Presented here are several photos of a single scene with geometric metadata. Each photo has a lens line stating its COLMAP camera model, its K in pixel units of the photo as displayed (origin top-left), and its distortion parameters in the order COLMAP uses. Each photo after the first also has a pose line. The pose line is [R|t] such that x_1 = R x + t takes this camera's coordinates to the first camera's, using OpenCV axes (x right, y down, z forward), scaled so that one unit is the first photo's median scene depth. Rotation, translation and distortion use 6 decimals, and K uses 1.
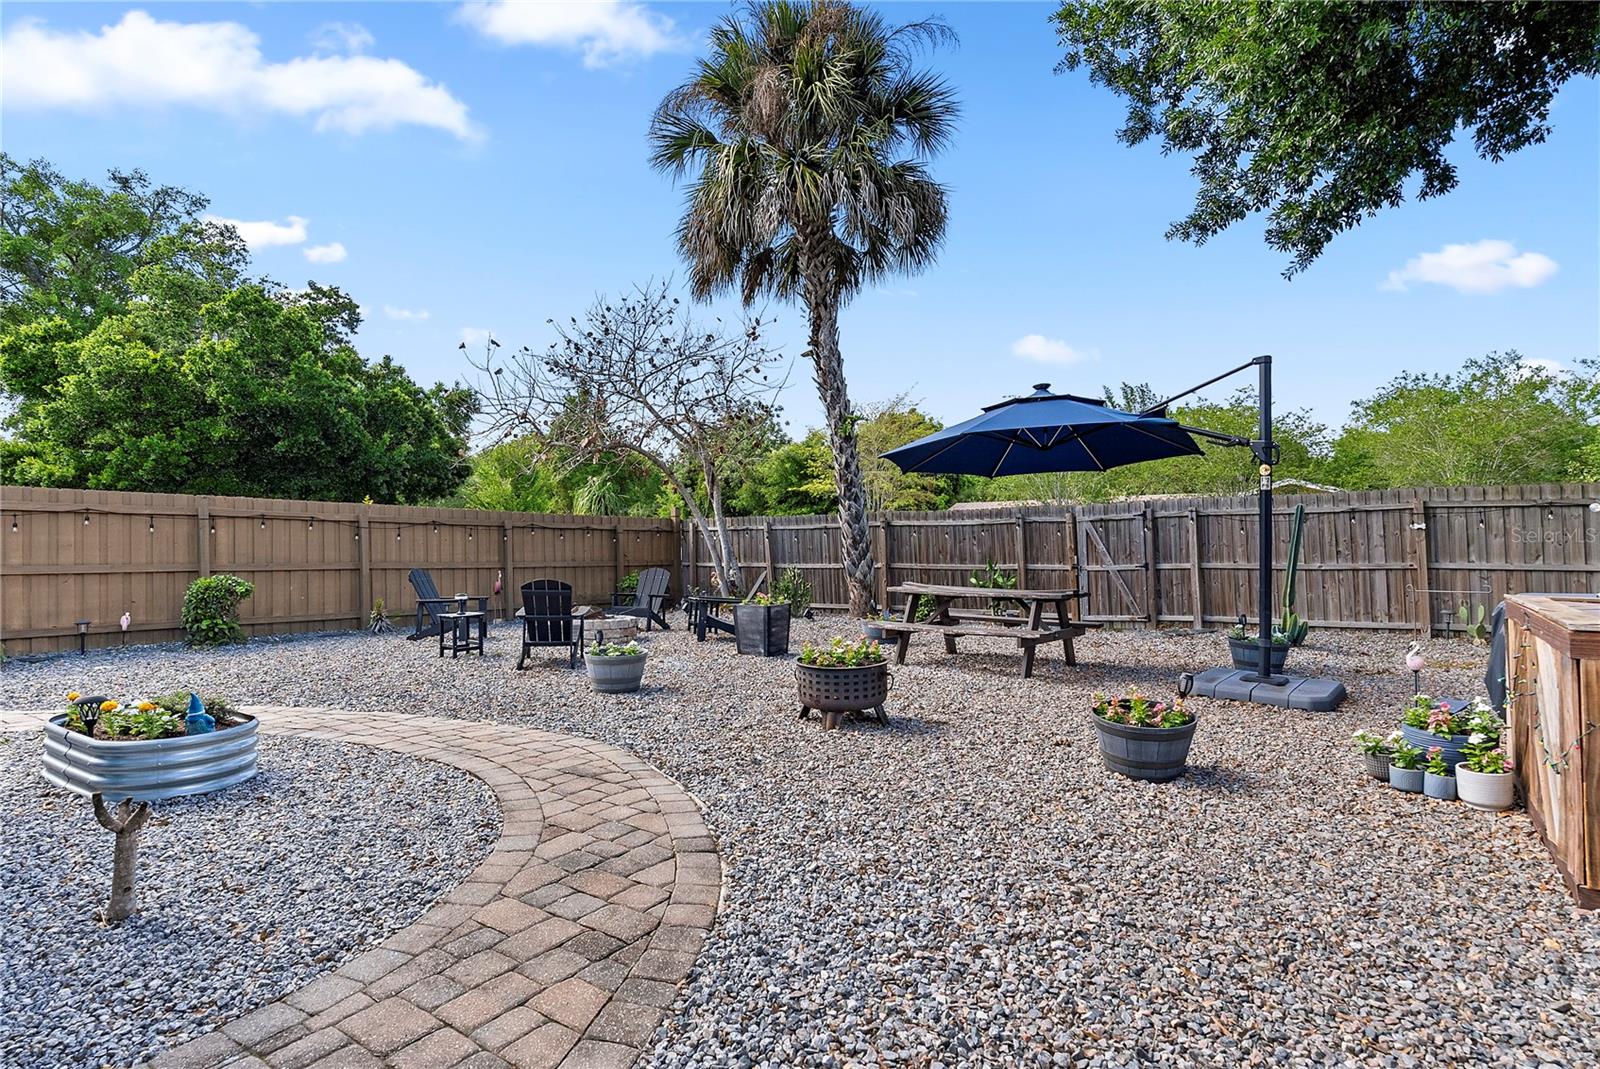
lens RADIAL K [[844.9, 0, 812.6], [0, 844.9, 510.2], [0, 0, 1]] dist [-0.002327, 0.001556]
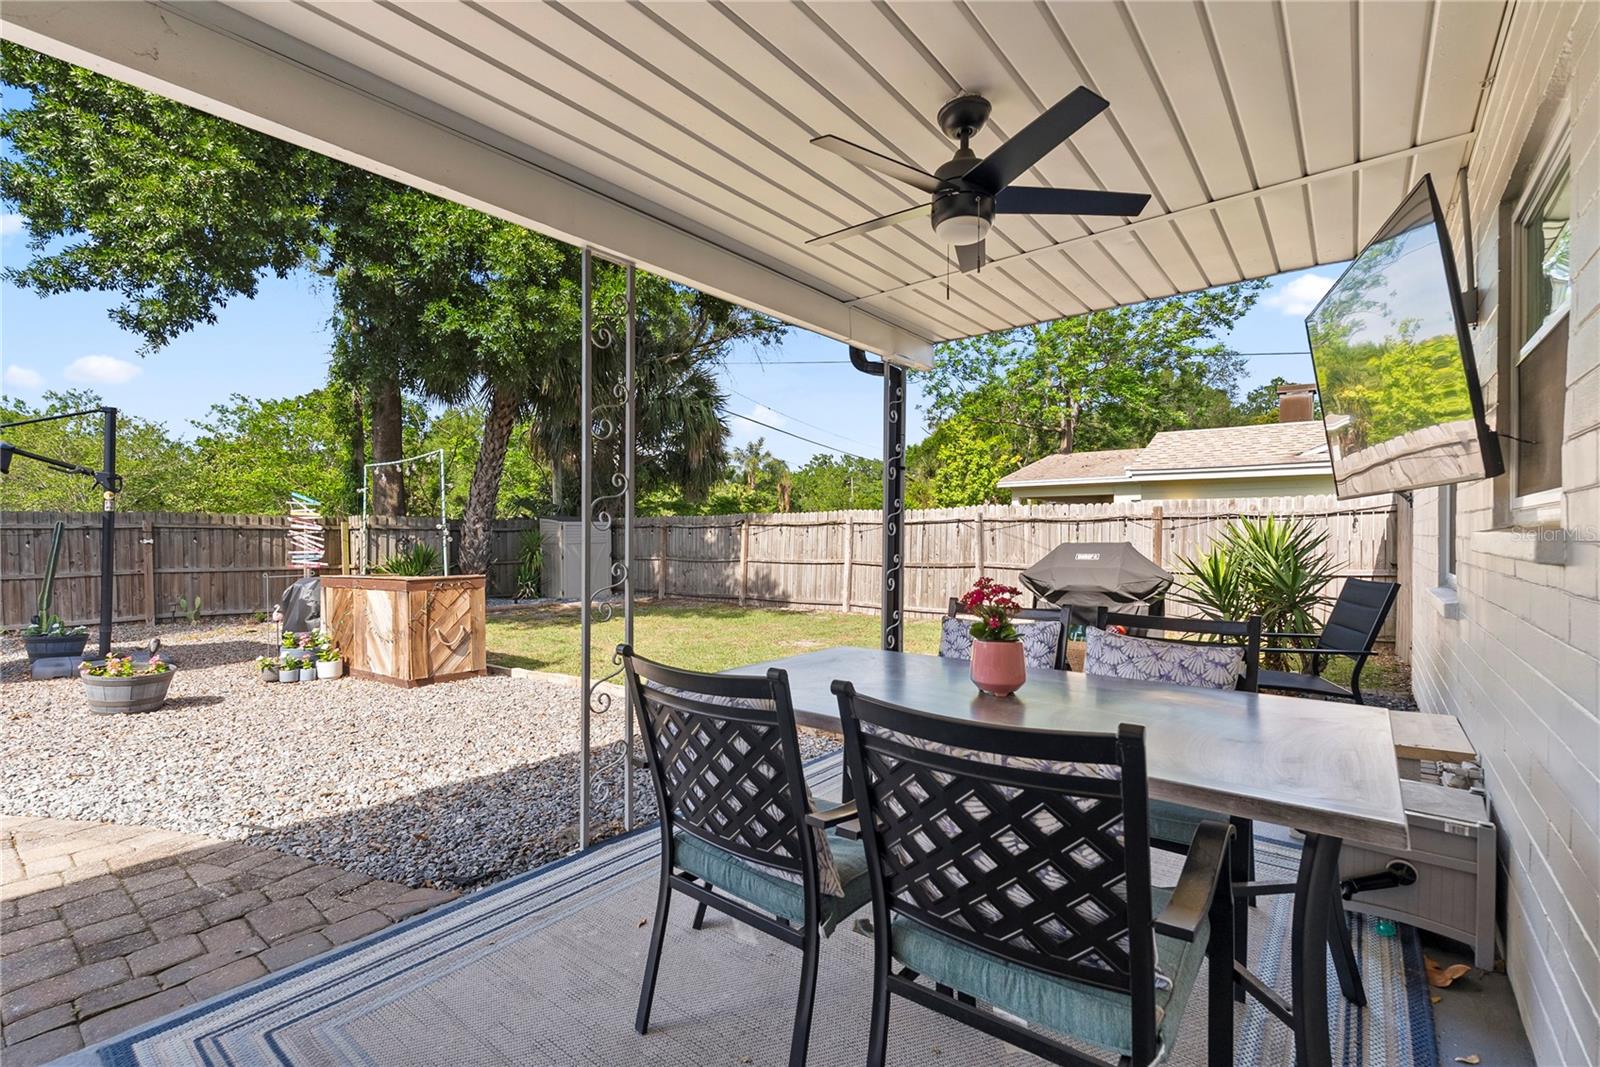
lens RADIAL K [[714.1, 0, 785.2], [0, 714.1, 540.7], [0, 0, 1]] dist [-0.000573, -0.002410]
pose [[0.074662, 0.011385, 0.997144, -0.266597], [-0.023583, 0.999675, -0.009648, 0.004269], [-0.996930, -0.022796, 0.074906, -0.064088]]
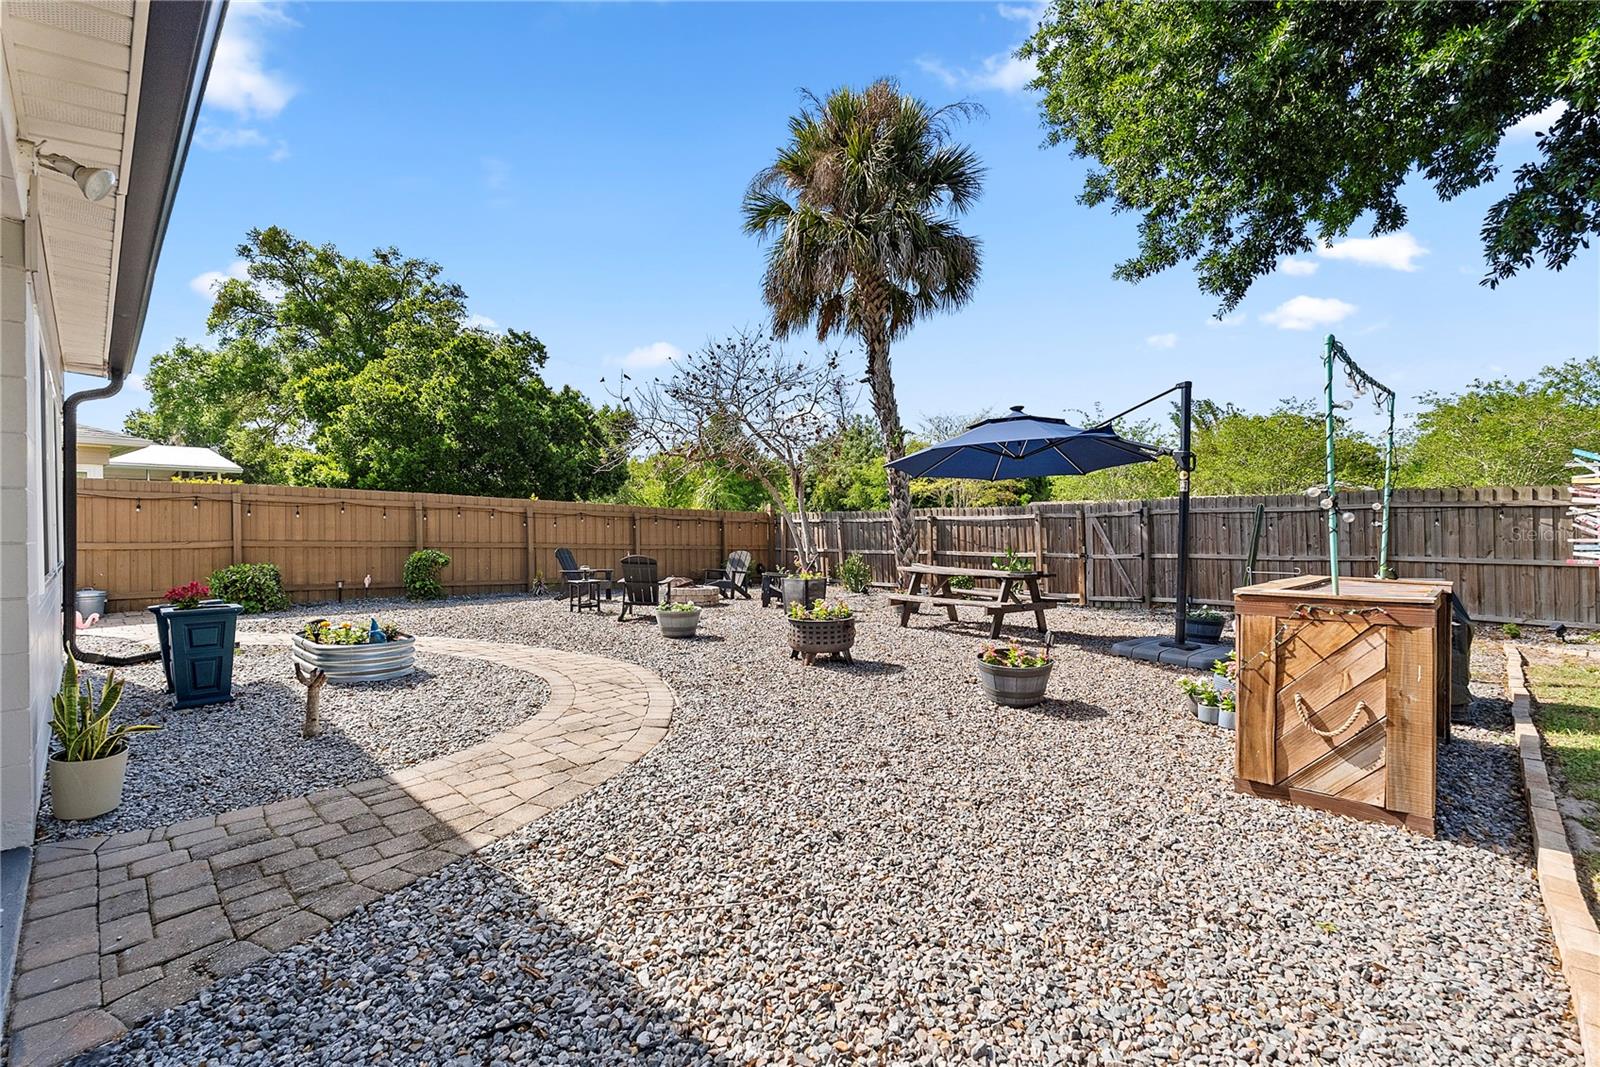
lens RADIAL K [[714.1, 0, 809.2], [0, 714.1, 530.2], [0, 0, 1]] dist [-0.000573, -0.002410]
pose [[0.987634, 0.011554, -0.156354, 0.090514], [-0.006571, 0.999455, 0.032347, 0.001253], [0.156642, -0.030919, 0.987171, -0.059738]]
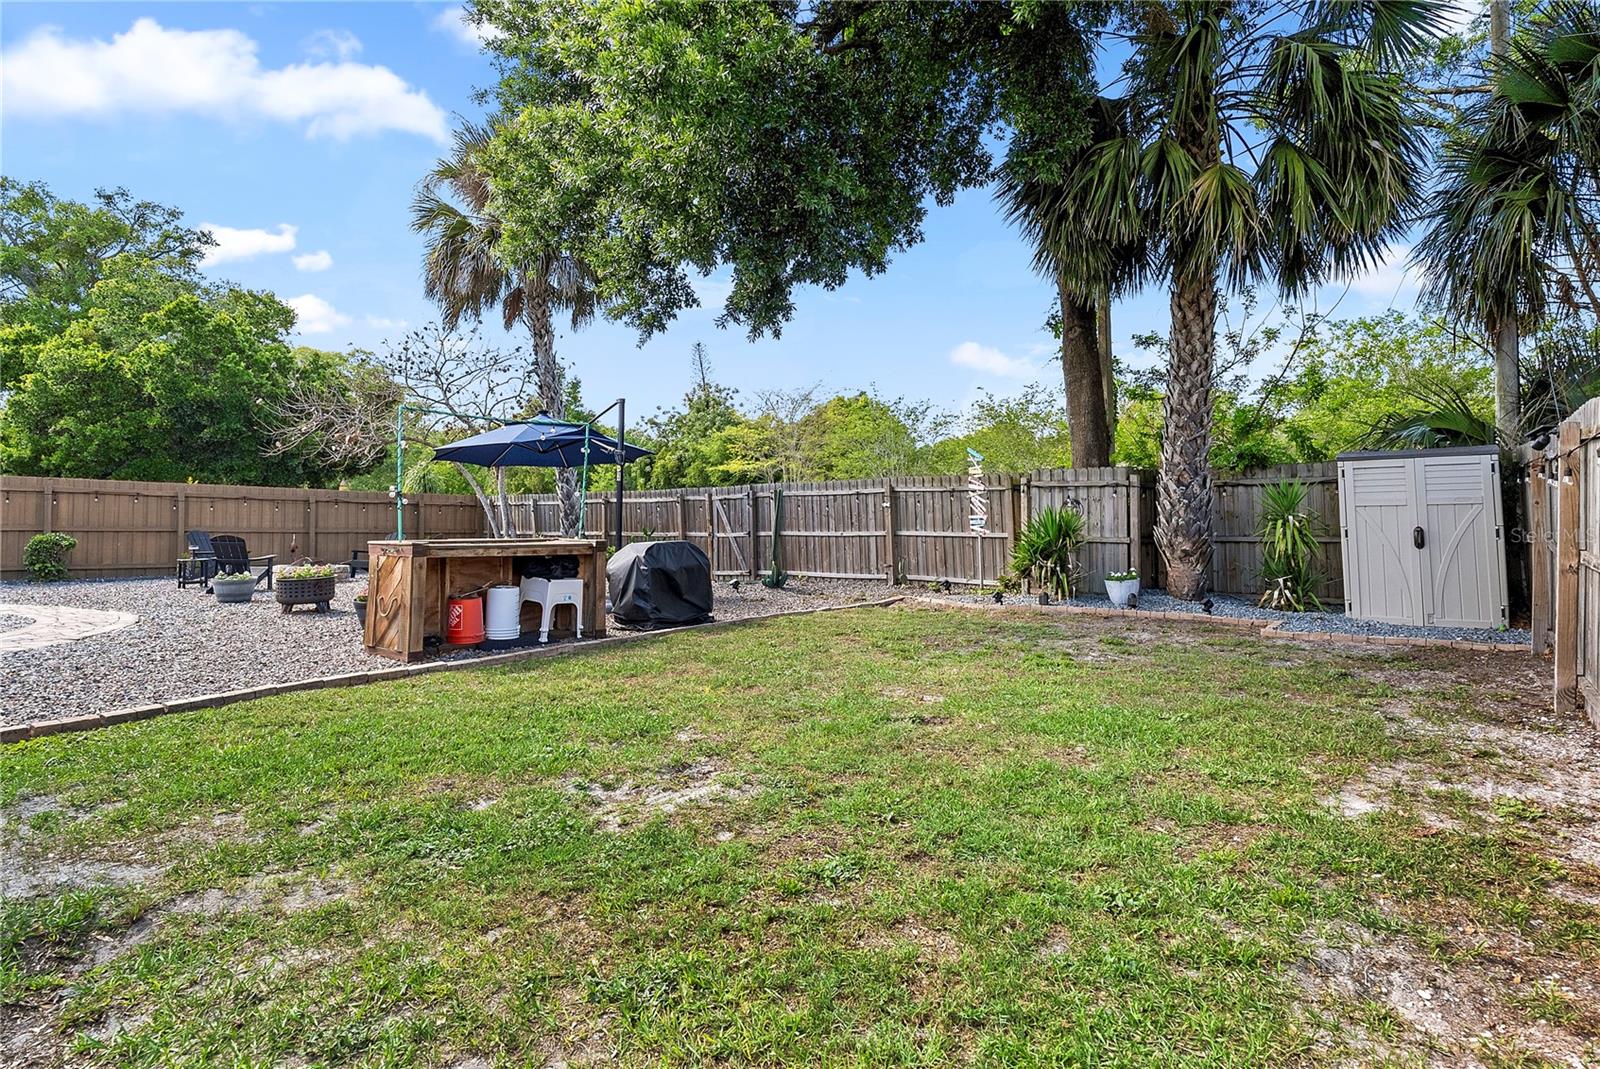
lens RADIAL K [[844.9, 0, 797.9], [0, 844.9, 466.5], [0, 0, 1]] dist [-0.002327, 0.001556]
pose [[0.999456, 0.005254, -0.032564, 0.516845], [-0.006085, 0.999658, -0.025452, -0.006602], [0.032419, 0.025636, 0.999146, -0.336794]]
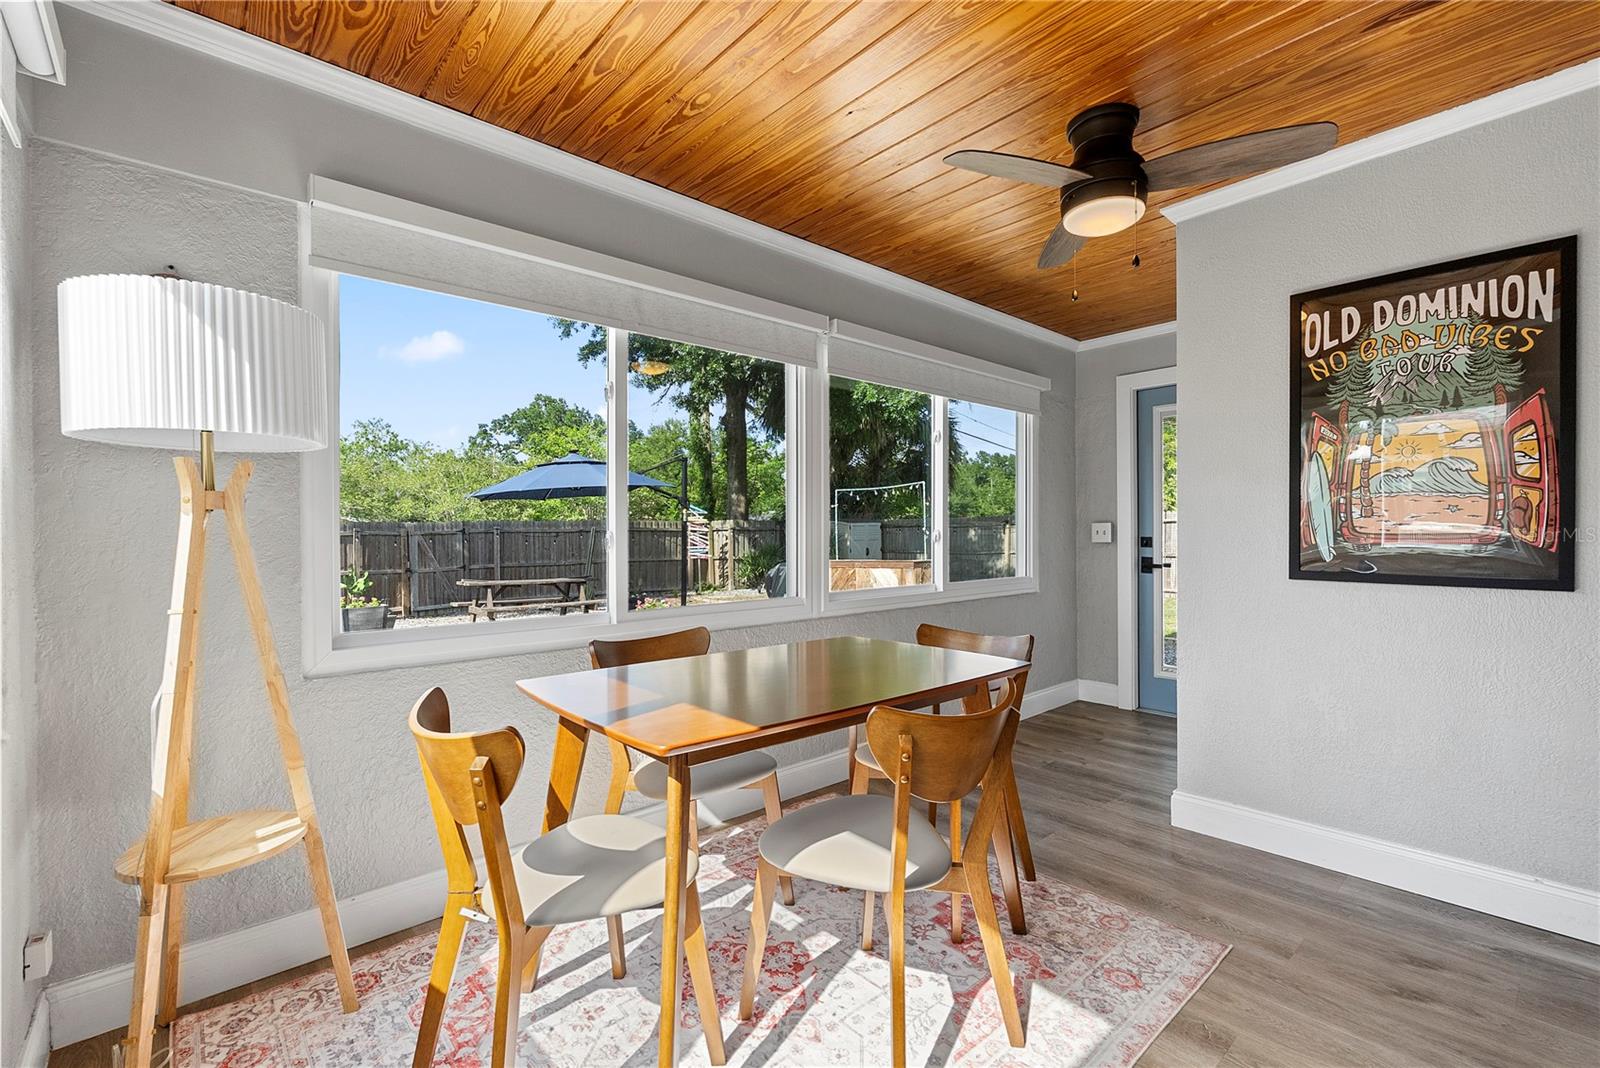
lens RADIAL K [[714.1, 0, 795.1], [0, 714.1, 543.3], [0, 0, 1]] dist [-0.000573, -0.002410]
pose [[0.237013, 0.003658, 0.971500, -0.648420], [-0.018625, 0.999826, 0.000779, 0.014885], [-0.971328, -0.018278, 0.237040, 0.170997]]
